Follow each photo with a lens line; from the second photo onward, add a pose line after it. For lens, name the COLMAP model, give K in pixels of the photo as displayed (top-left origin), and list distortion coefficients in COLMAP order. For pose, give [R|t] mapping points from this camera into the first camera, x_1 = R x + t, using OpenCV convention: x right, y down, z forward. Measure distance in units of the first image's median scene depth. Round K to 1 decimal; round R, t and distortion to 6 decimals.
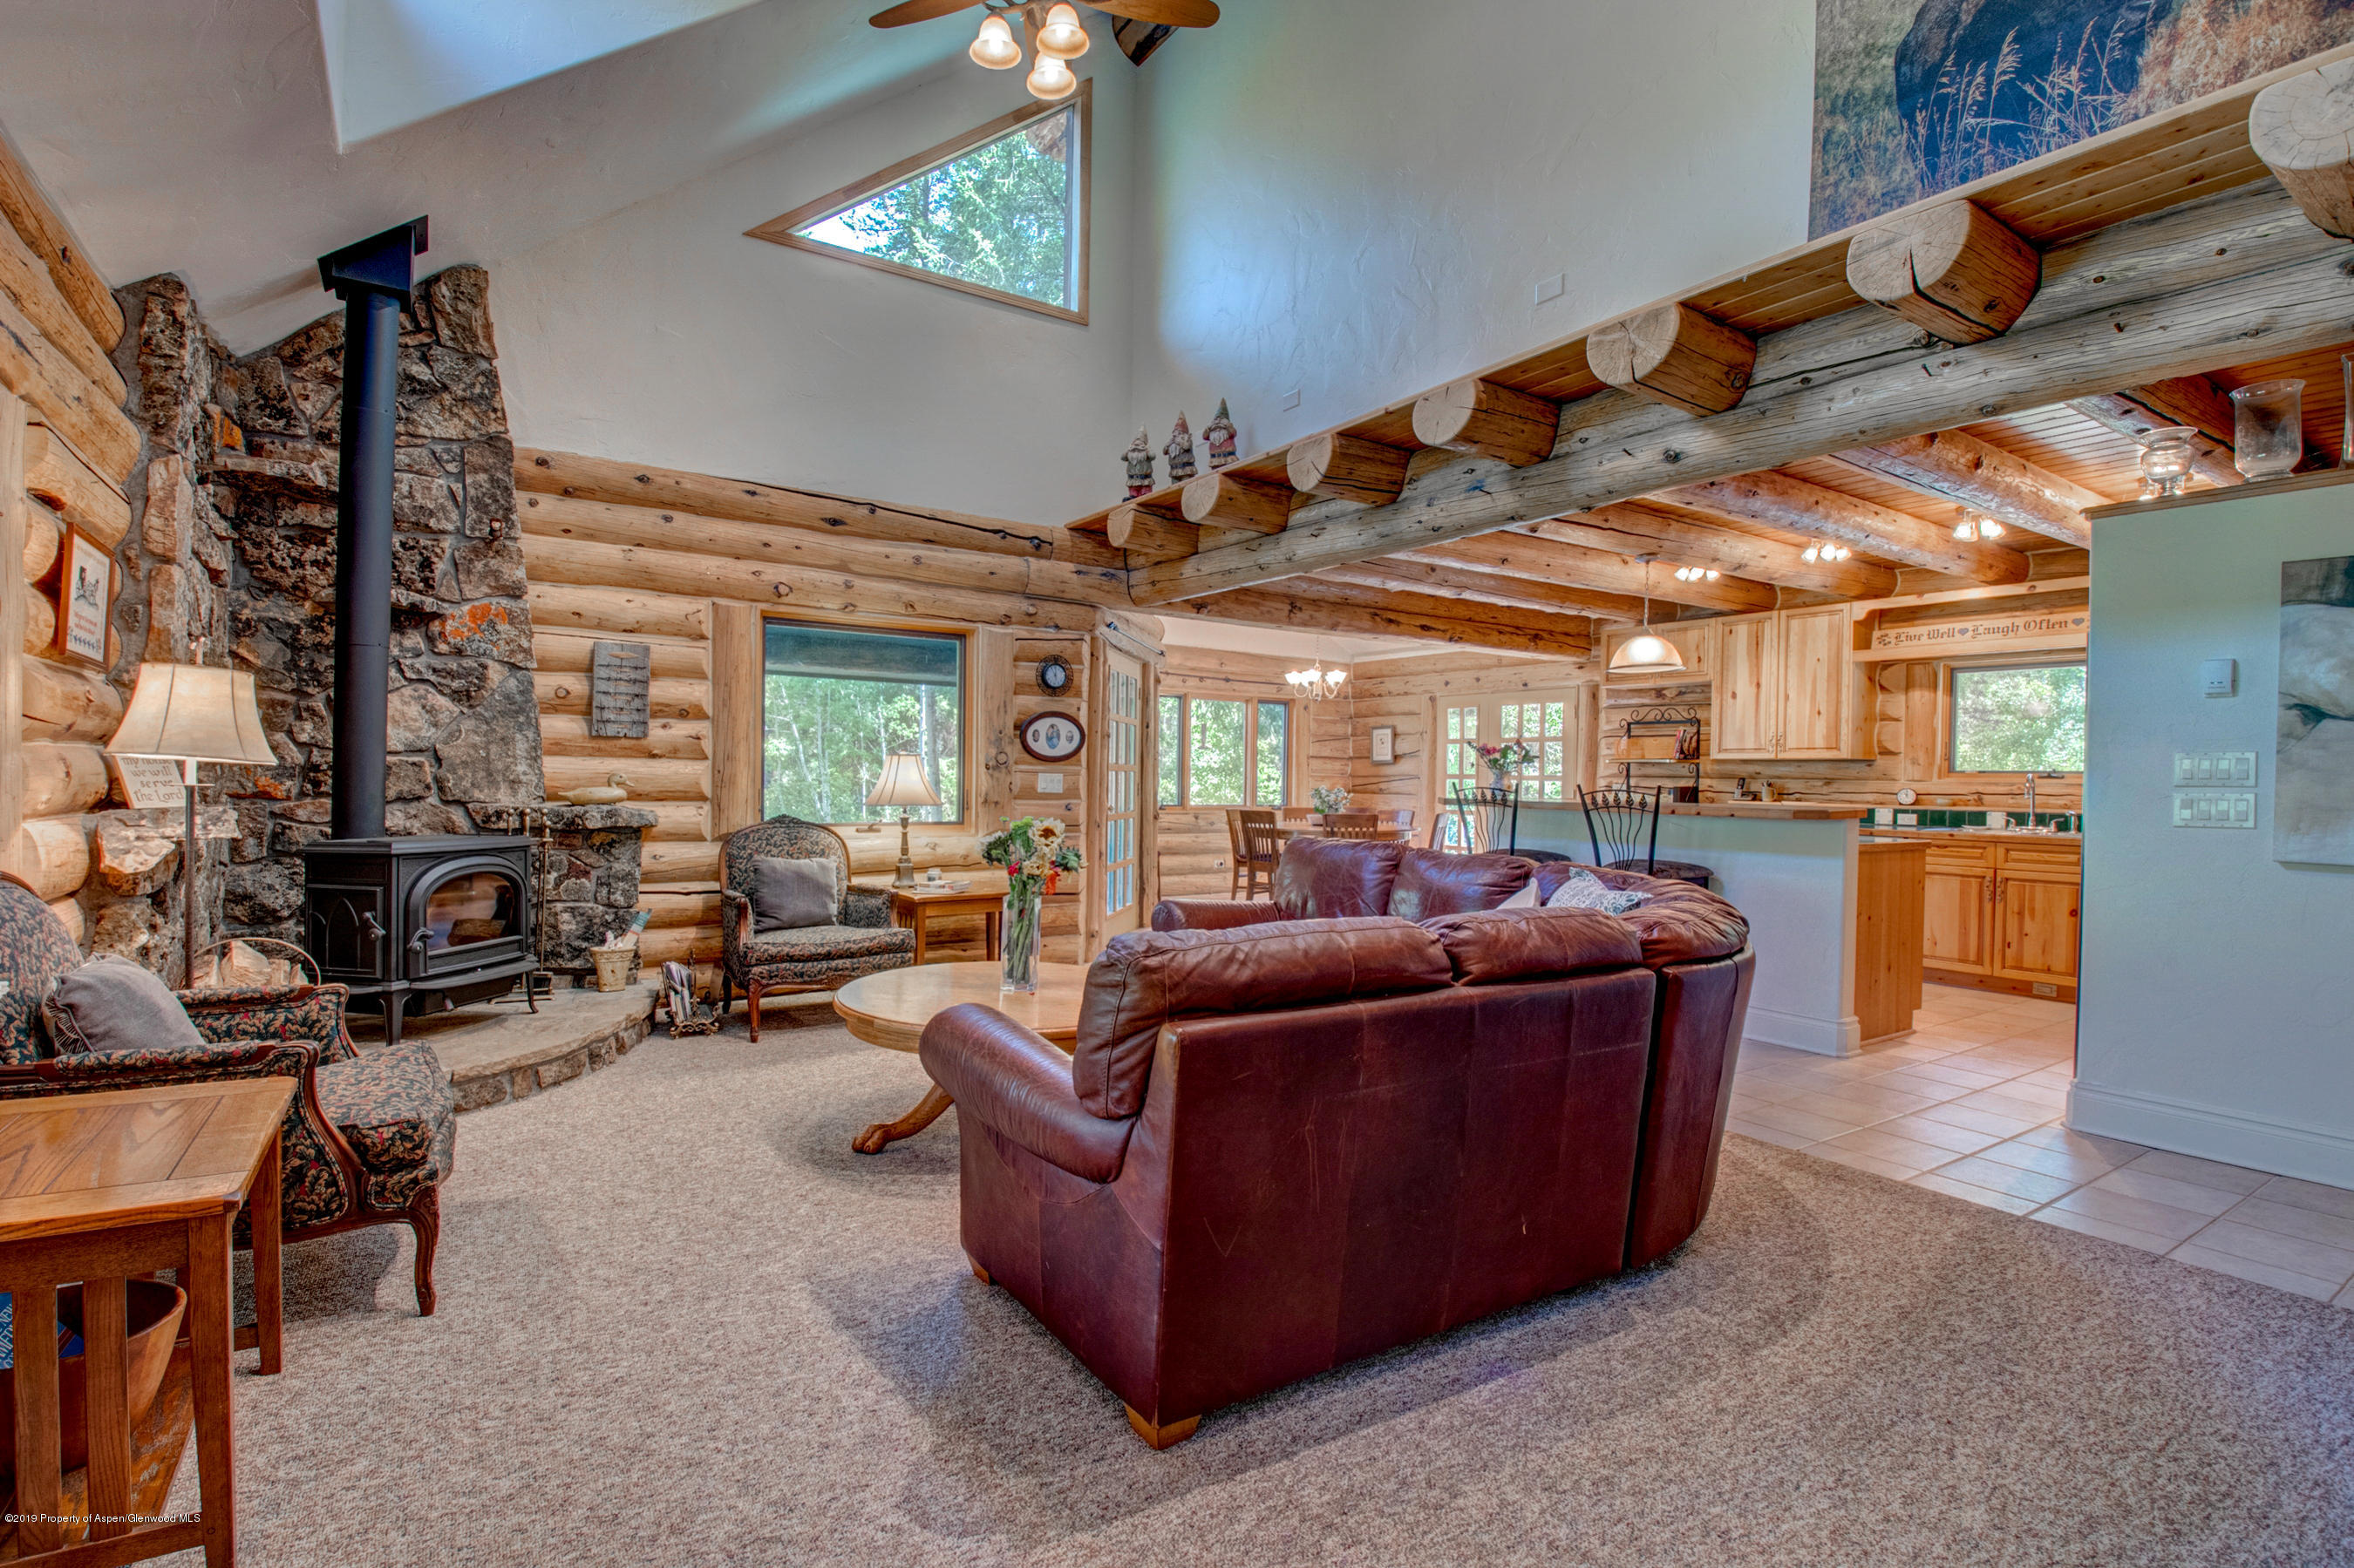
lens RADIAL K [[1102.6, 0, 1158.0], [0, 1102.6, 786.8], [0, 0, 1]] dist [0.011563, -0.026050]
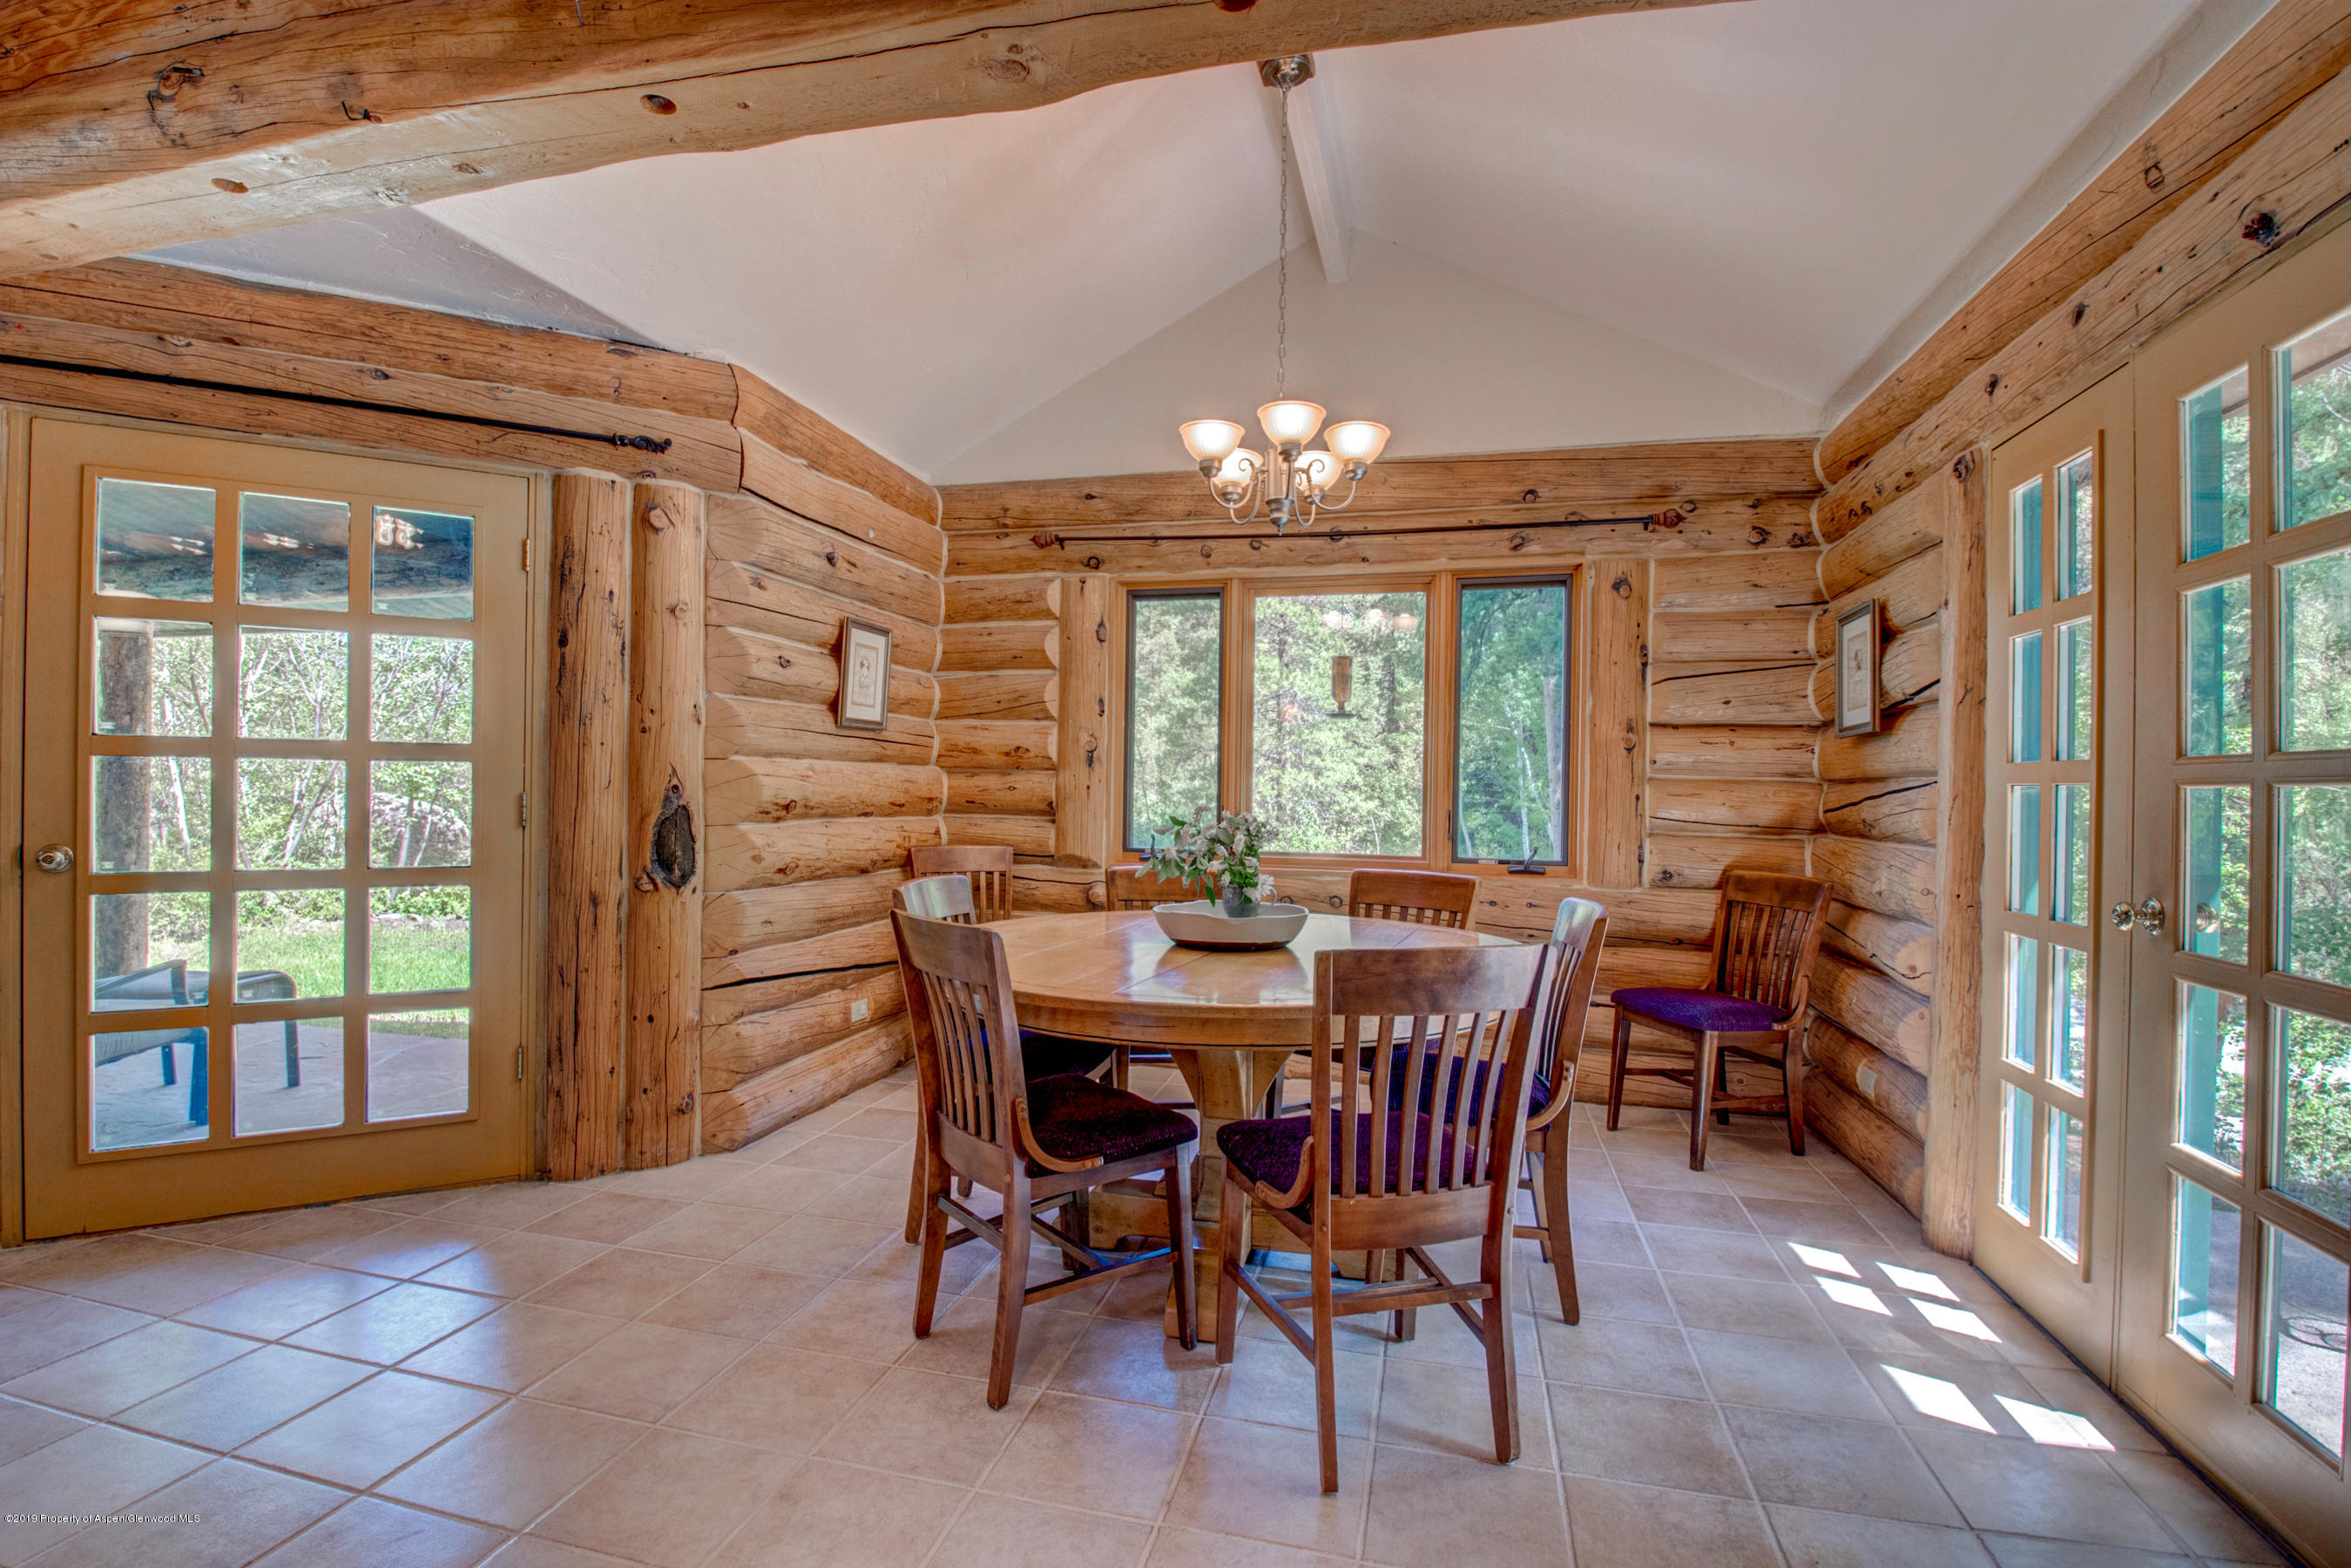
lens RADIAL K [[1103.9, 0, 1158.2], [0, 1103.9, 785.1], [0, 0, 1]] dist [0.004180, -0.019995]
pose [[0.671327, -0.009235, -0.741104, 0.567843], [-0.009011, 0.999747, -0.020621, -0.000765], [0.741106, 0.020522, 0.671074, 1.274497]]
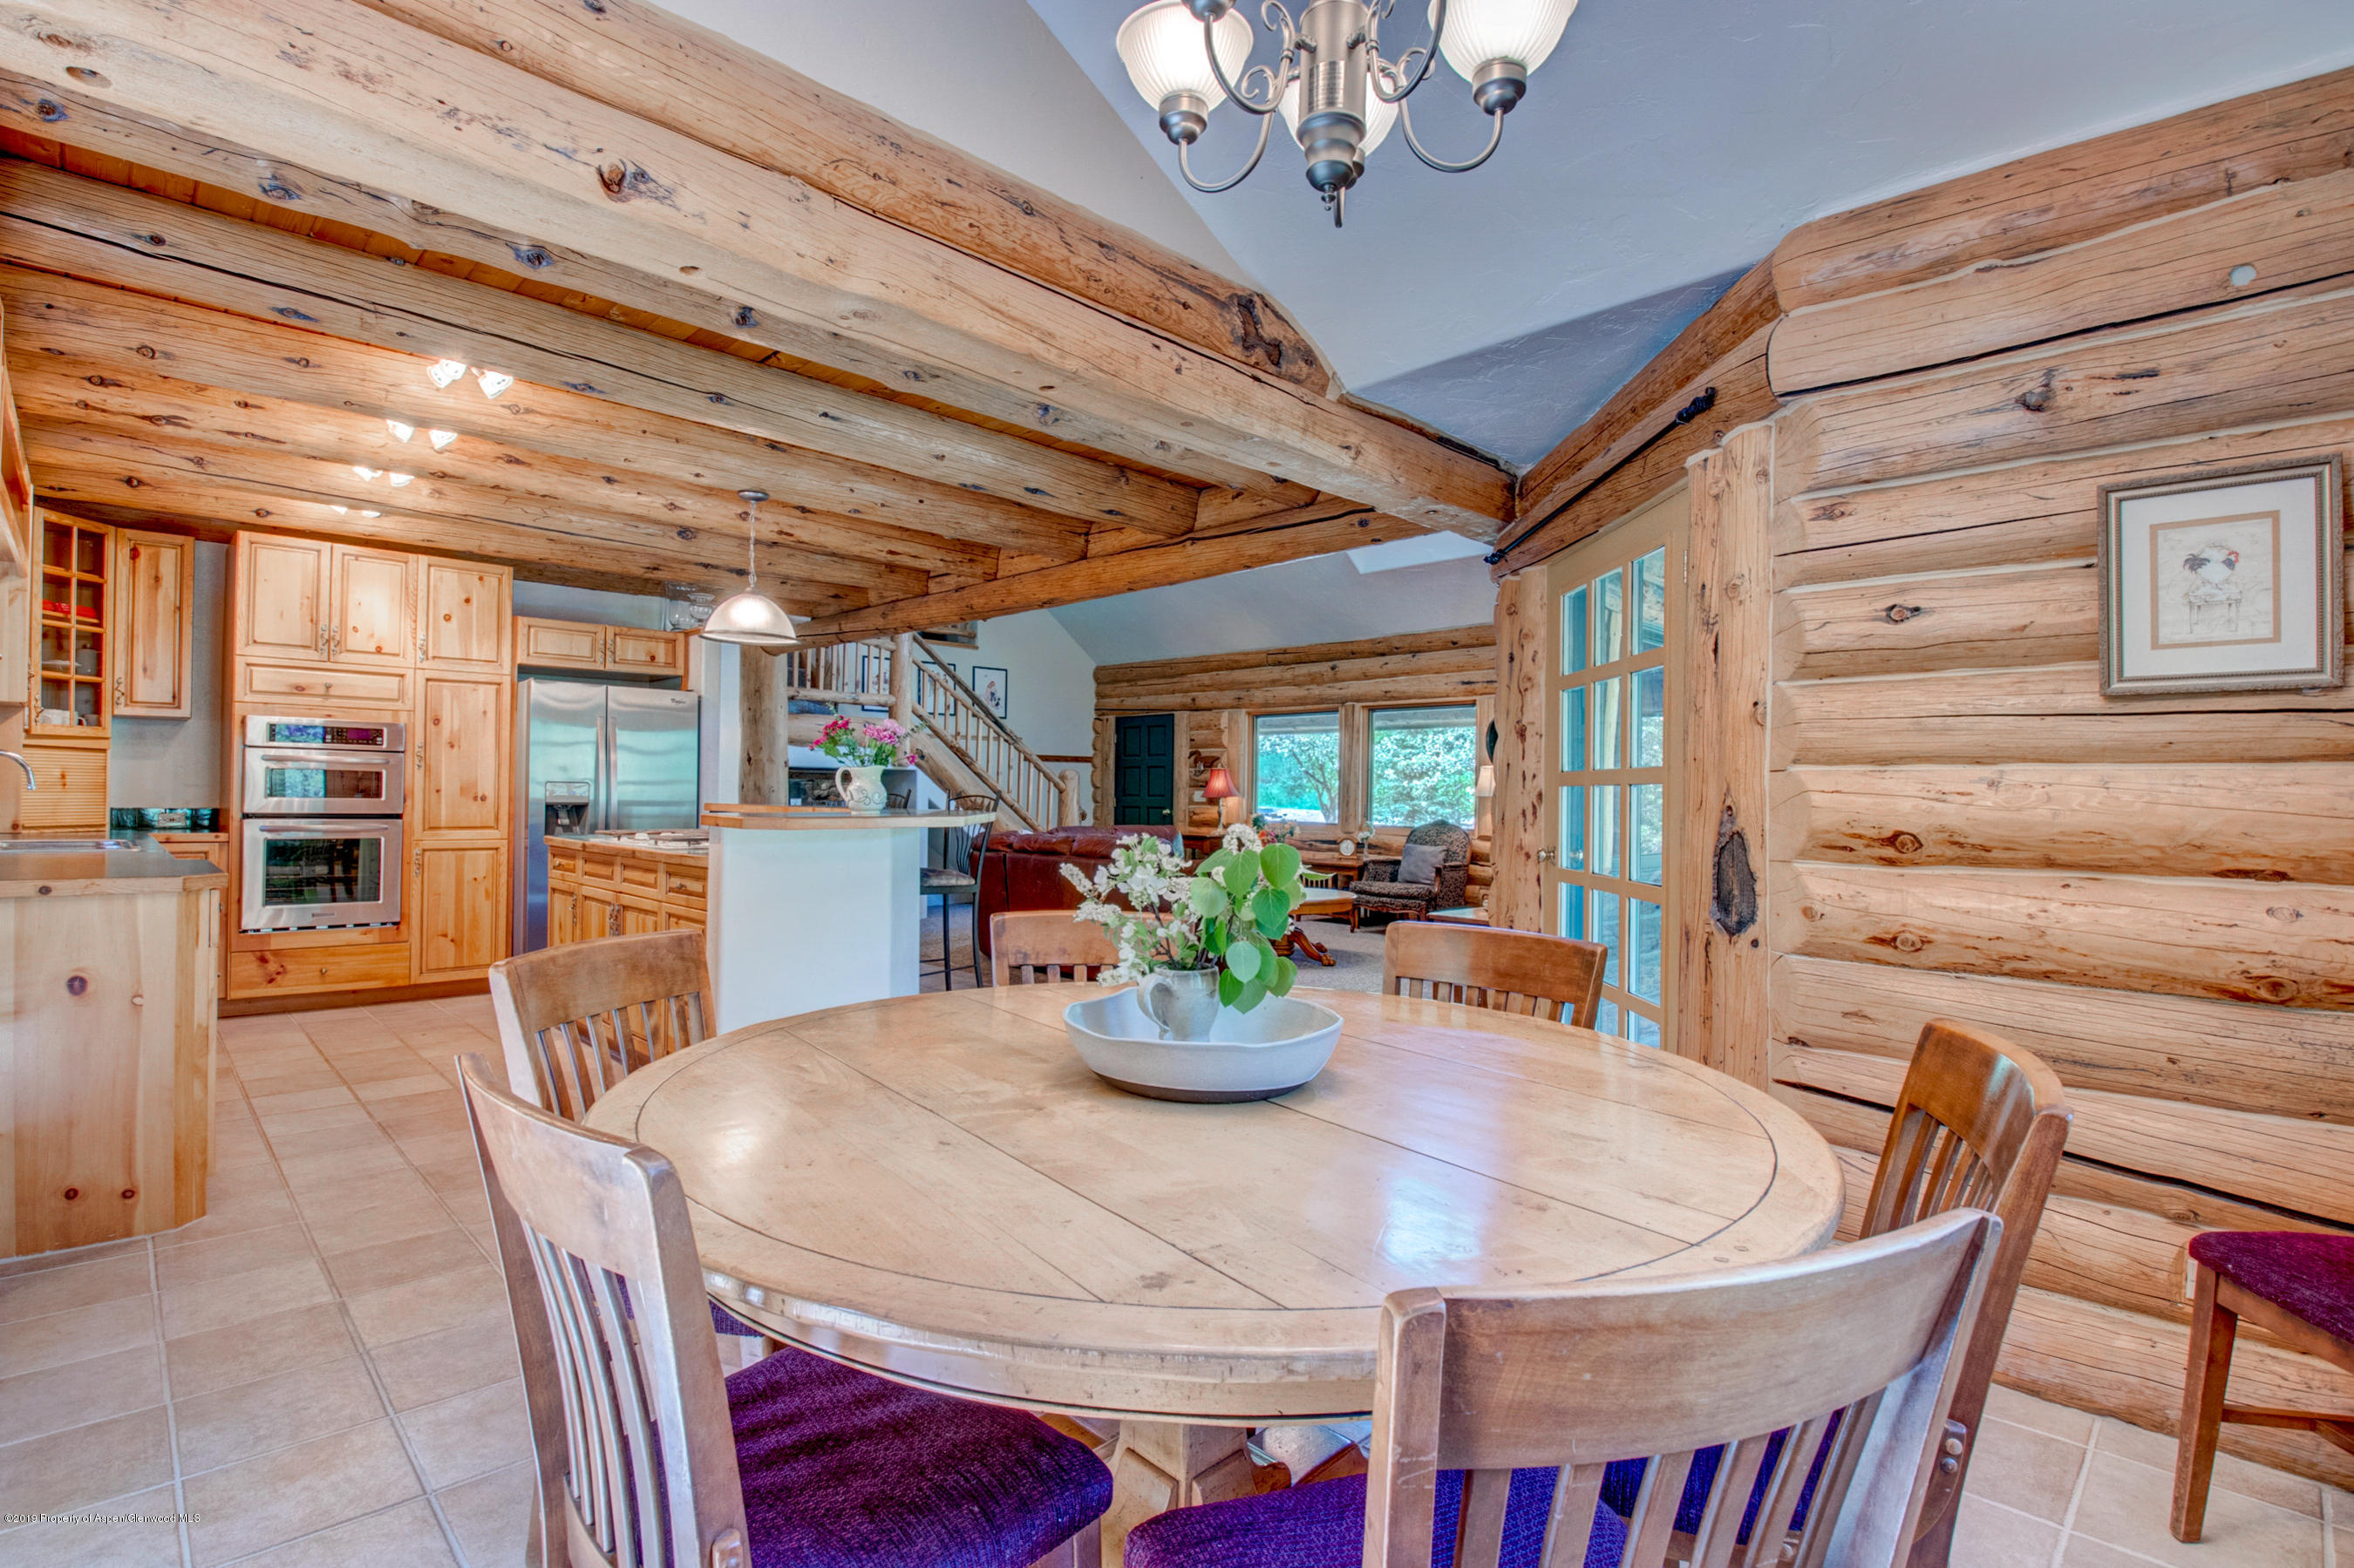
lens RADIAL K [[1106.0, 0, 1177.0], [0, 1106.0, 784.0], [0, 0, 1]] dist [-0.001915, -0.022014]
pose [[-0.978181, -0.029582, -0.205639, 0.305682], [-0.029663, 0.999556, -0.002691, -0.010981], [0.205627, 0.003467, -0.978624, 1.846281]]
